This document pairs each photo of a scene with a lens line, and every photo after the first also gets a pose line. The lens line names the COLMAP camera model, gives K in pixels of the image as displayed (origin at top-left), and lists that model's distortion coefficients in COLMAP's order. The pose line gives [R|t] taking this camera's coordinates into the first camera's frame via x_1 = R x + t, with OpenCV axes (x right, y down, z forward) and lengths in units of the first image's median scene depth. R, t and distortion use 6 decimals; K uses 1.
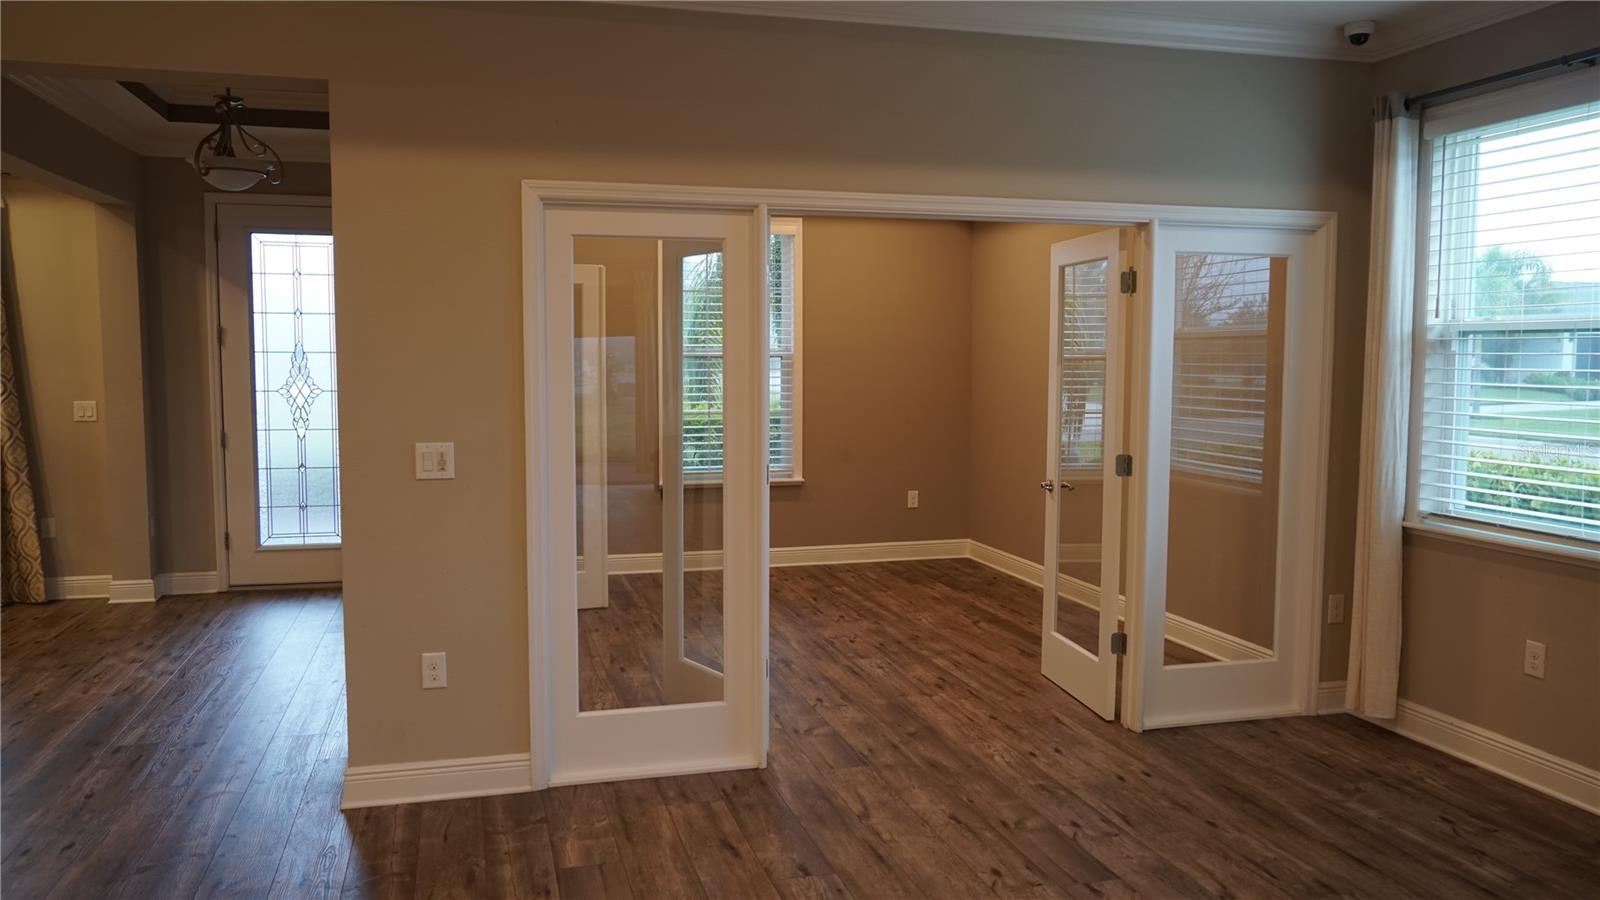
lens RADIAL K [[1226.5, 0, 800.0], [0, 1226.5, 450.0], [0, 0, 1]] dist [-0.034426, 0.075286]
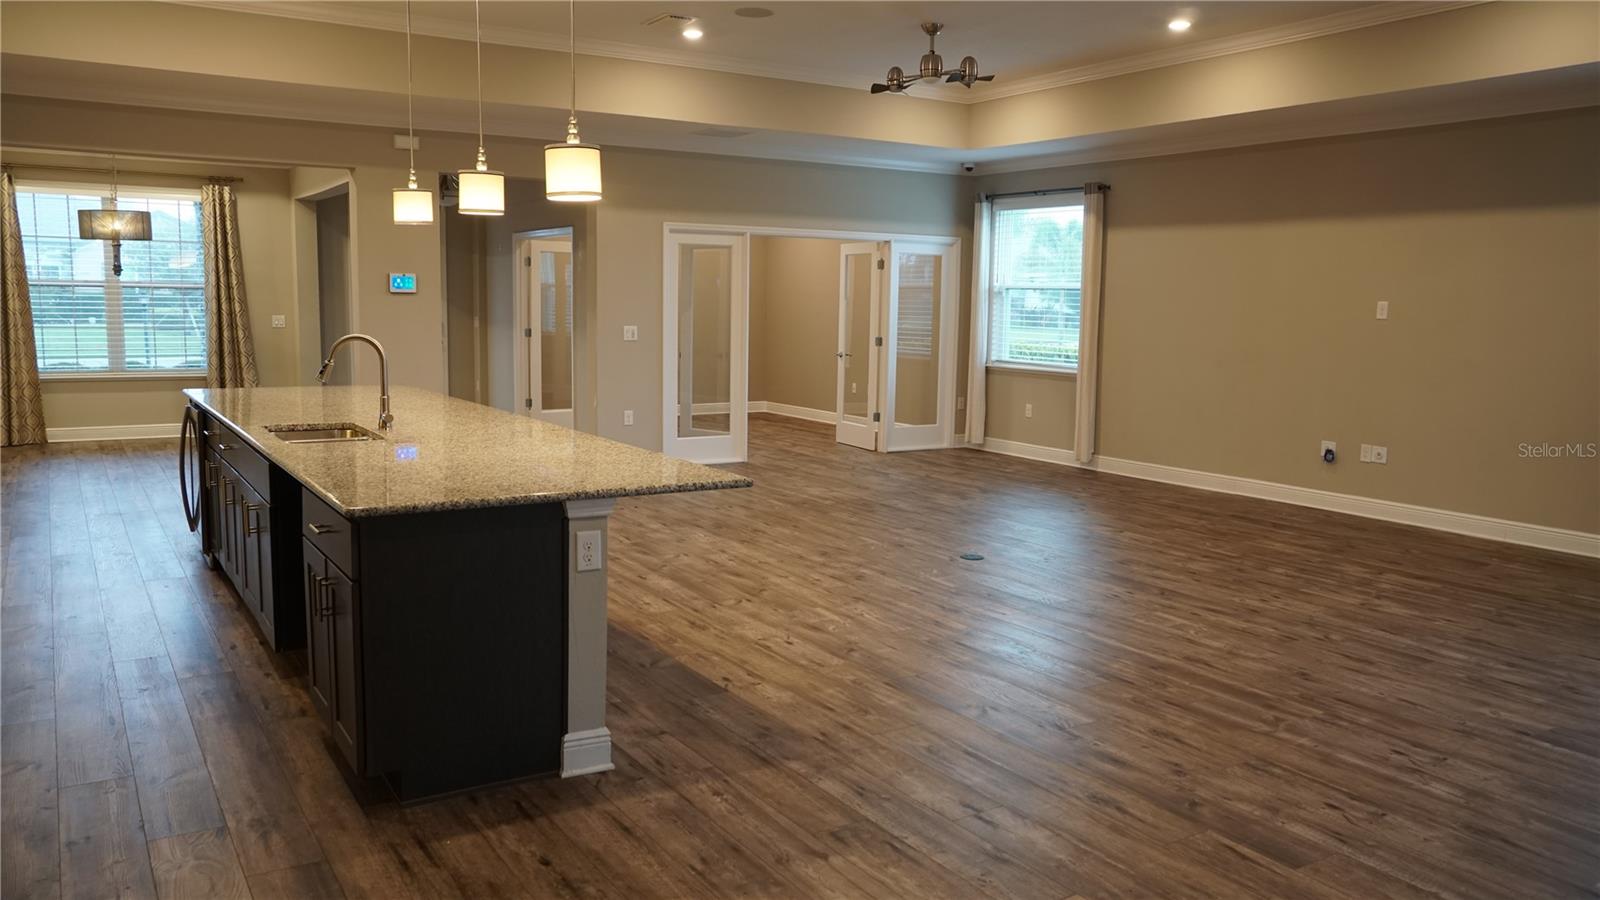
lens RADIAL K [[1192.7, 0, 796.3], [0, 1192.7, 448.1], [0, 0, 1]] dist [-0.049428, 0.072079]
pose [[0.961362, -0.020303, 0.274536, -0.496674], [0.007063, 0.998767, 0.049131, 0.097225], [-0.275196, -0.045294, 0.960321, -1.117610]]
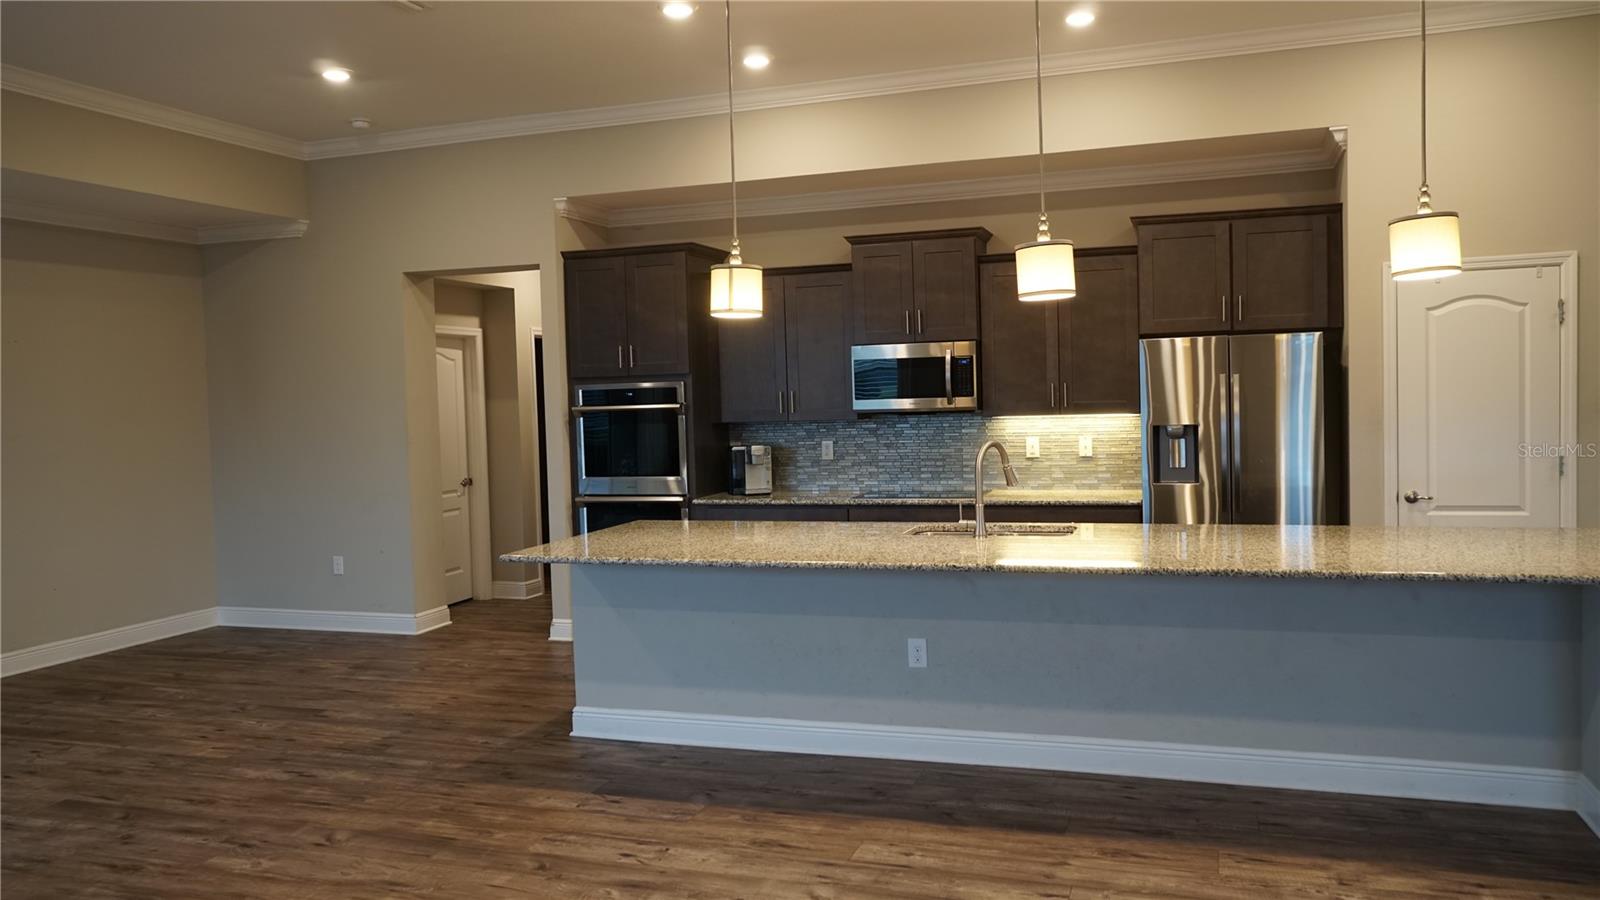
lens RADIAL K [[1192.7, 0, 796.3], [0, 1192.7, 448.1], [0, 0, 1]] dist [-0.049428, 0.072079]
pose [[-0.577342, 0.053370, -0.814756, 0.310360], [-0.037237, 0.995102, 0.091570, -0.026125], [0.815653, 0.083206, -0.572527, 0.331477]]
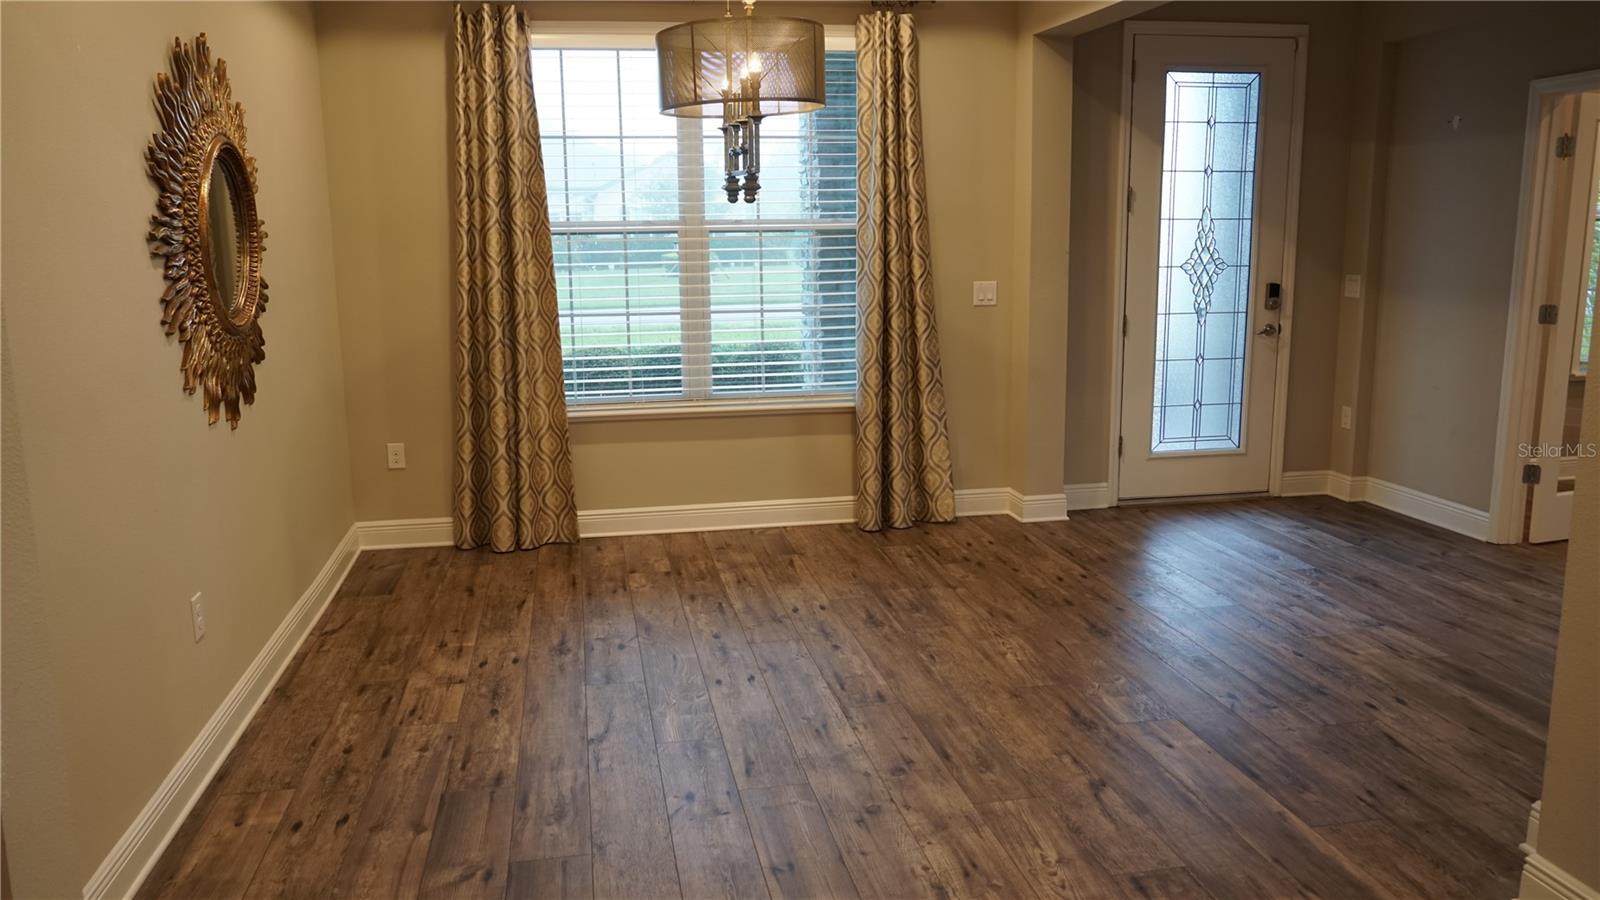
lens RADIAL K [[1192.7, 0, 796.3], [0, 1192.7, 448.1], [0, 0, 1]] dist [-0.049428, 0.072079]
pose [[0.995338, 0.000872, -0.096449, -0.904971], [0.008802, 0.994965, 0.099831, -0.012661], [0.096051, -0.100215, 0.990319, 0.244616]]
